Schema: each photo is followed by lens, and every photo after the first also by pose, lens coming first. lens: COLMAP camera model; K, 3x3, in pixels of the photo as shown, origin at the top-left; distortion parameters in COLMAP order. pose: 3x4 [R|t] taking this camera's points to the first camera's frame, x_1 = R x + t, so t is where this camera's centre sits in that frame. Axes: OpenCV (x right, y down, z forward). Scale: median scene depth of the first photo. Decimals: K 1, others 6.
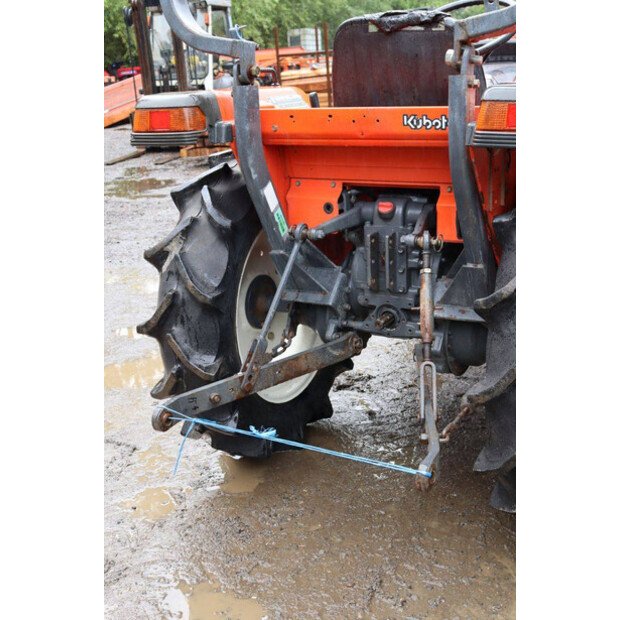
lens RADIAL K [[856.8, 0, 310.0], [0, 856.8, 310.0], [0, 0, 1]] dist [0.039752, 0.117108]
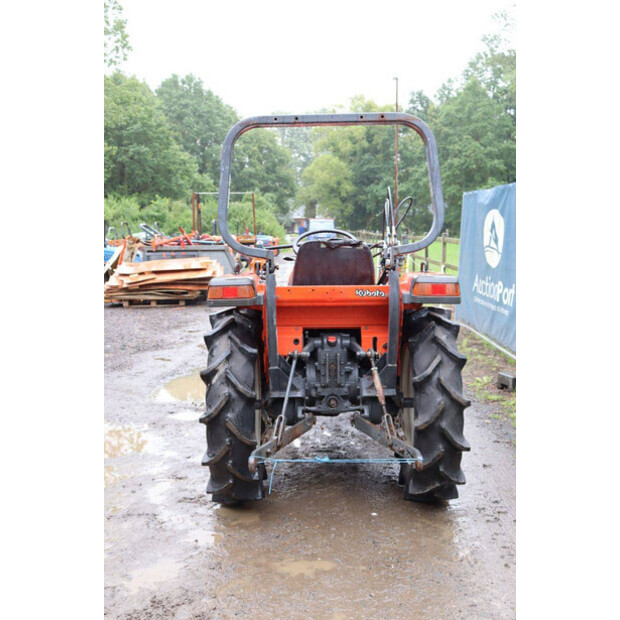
lens RADIAL K [[768.2, 0, 310.0], [0, 768.2, 310.0], [0, 0, 1]] dist [0.009248, 0.014171]
pose [[0.861564, -0.008738, 0.507574, -0.811611], [0.114424, 0.977464, -0.177399, 0.107824], [-0.494585, 0.210919, 0.843148, -0.380434]]
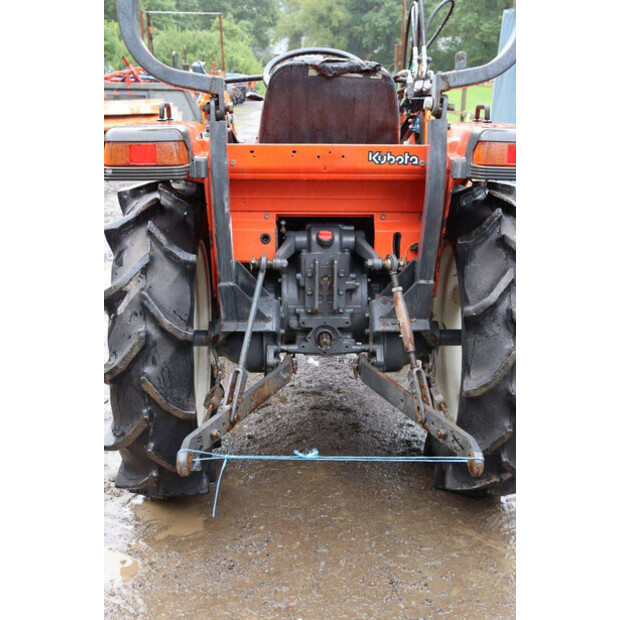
lens RADIAL K [[856.8, 0, 310.0], [0, 856.8, 310.0], [0, 0, 1]] dist [0.039752, 0.117108]
pose [[0.851892, -0.084723, 0.516820, -0.517631], [0.104969, 0.994425, -0.010007, -0.017901], [-0.513091, 0.062775, 0.856036, 0.090523]]
